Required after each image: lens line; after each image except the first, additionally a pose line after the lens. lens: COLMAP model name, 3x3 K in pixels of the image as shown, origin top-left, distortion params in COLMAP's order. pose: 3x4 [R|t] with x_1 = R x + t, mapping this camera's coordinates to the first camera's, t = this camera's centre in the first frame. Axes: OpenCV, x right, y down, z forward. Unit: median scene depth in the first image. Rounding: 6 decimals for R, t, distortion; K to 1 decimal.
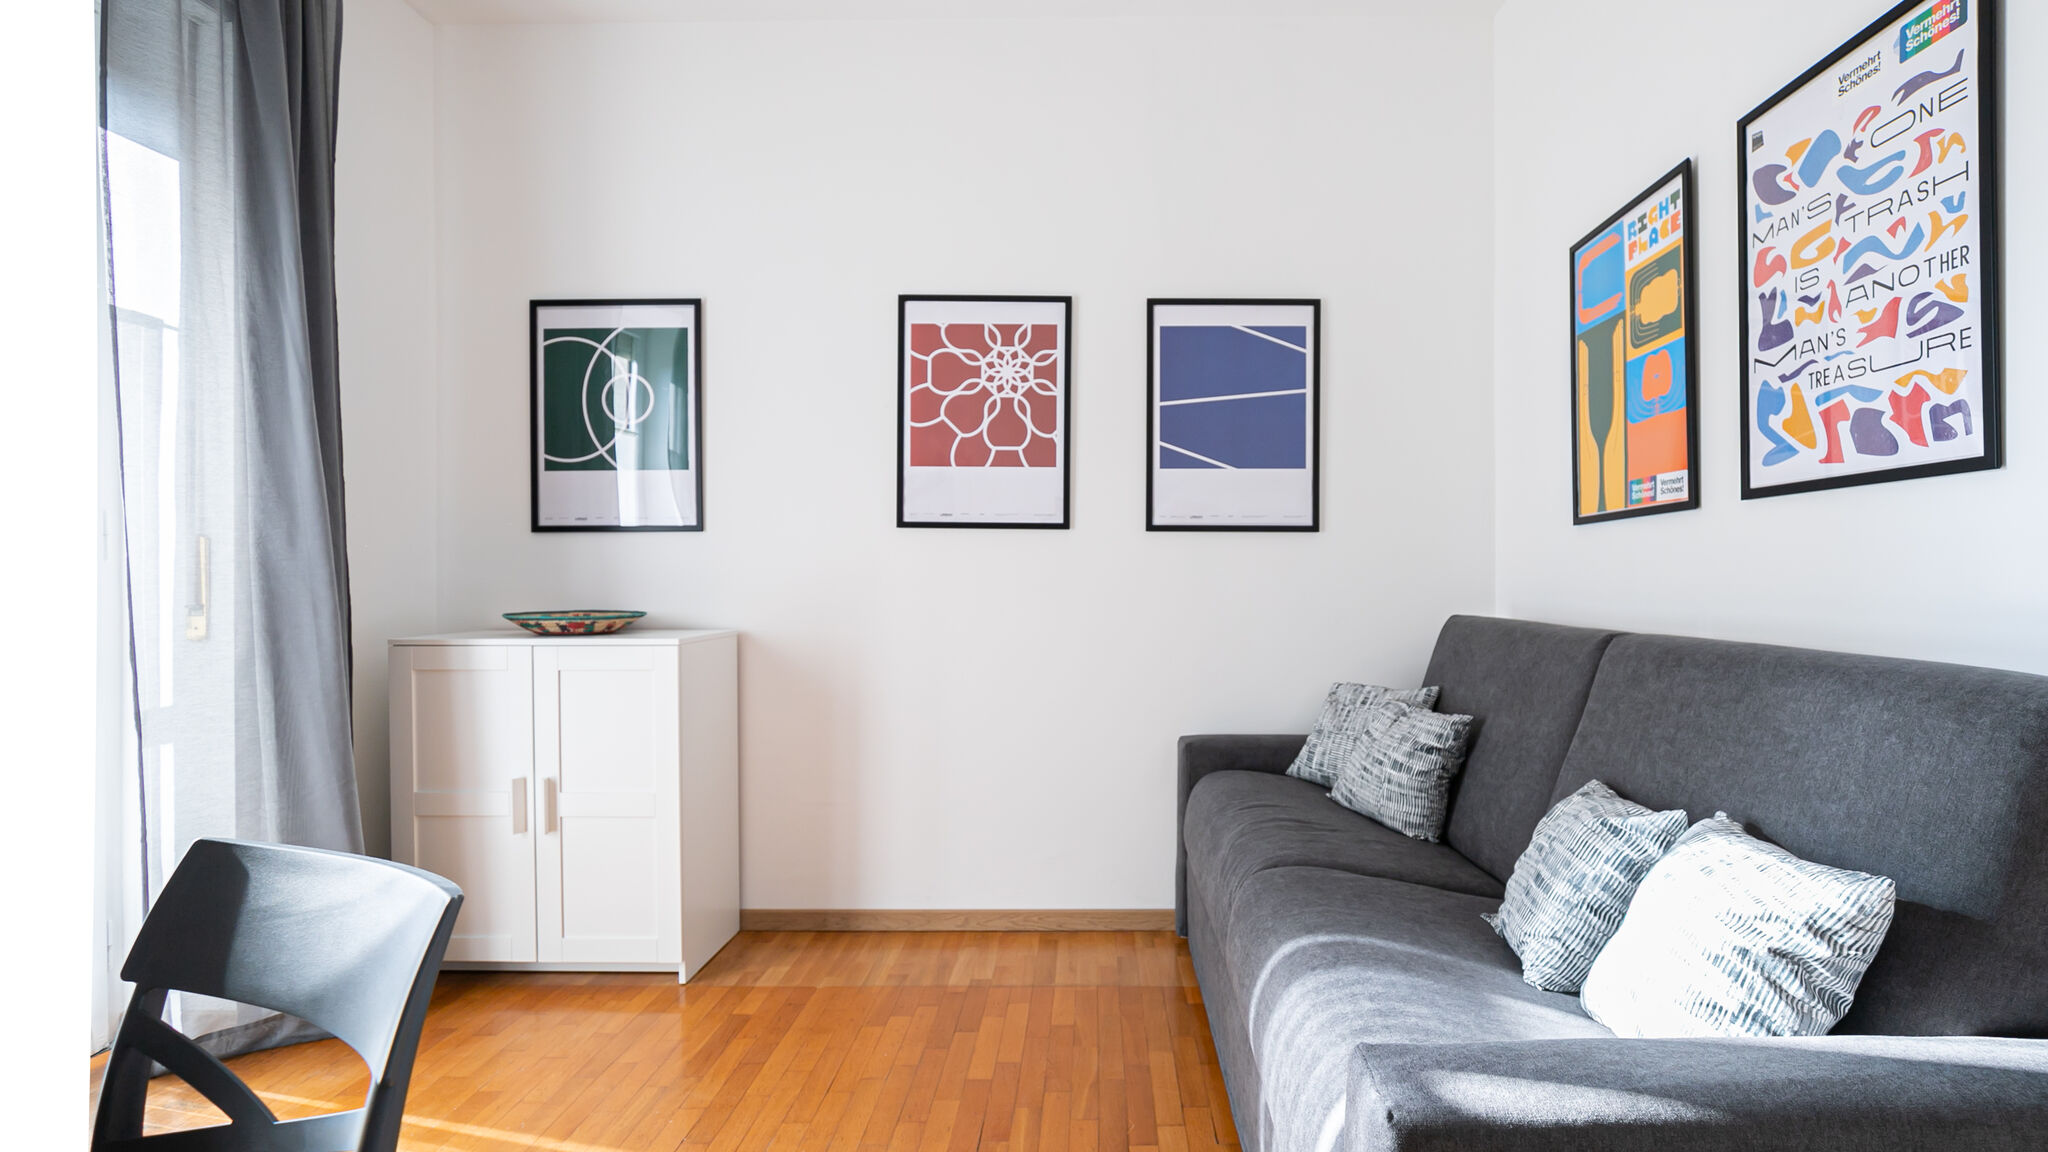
lens RADIAL K [[931.0, 0, 1030.5], [0, 931.0, 580.8], [0, 0, 1]] dist [-0.000257, 0.000186]
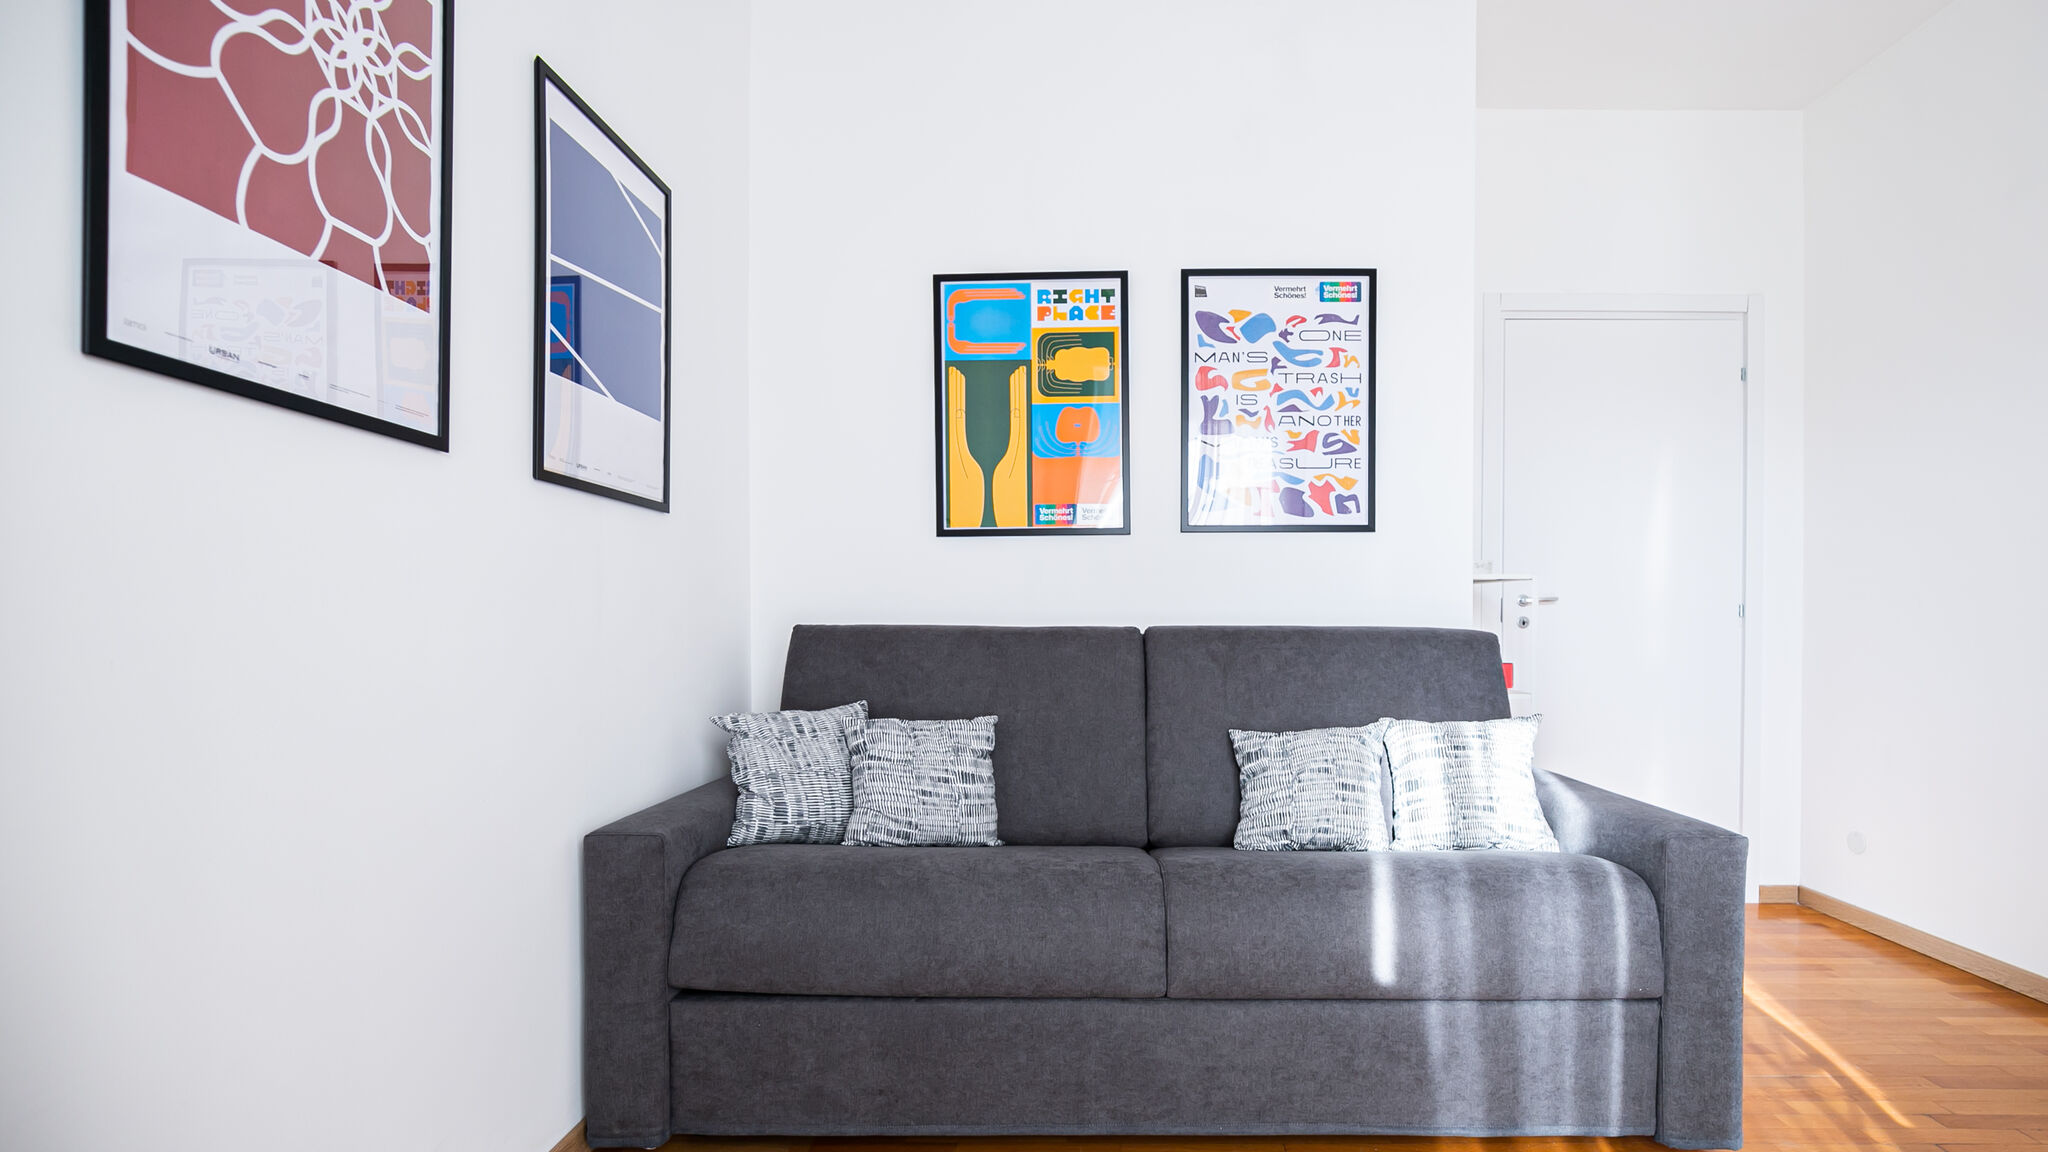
lens RADIAL K [[1079.3, 0, 1057.9], [0, 1079.3, 632.8], [0, 0, 1]] dist [0.005088, 0.000925]
pose [[-0.023644, -0.007157, 0.999695, -0.965208], [-0.001521, 0.999973, 0.007123, 0.061653], [-0.999719, -0.001352, -0.023654, 1.299063]]
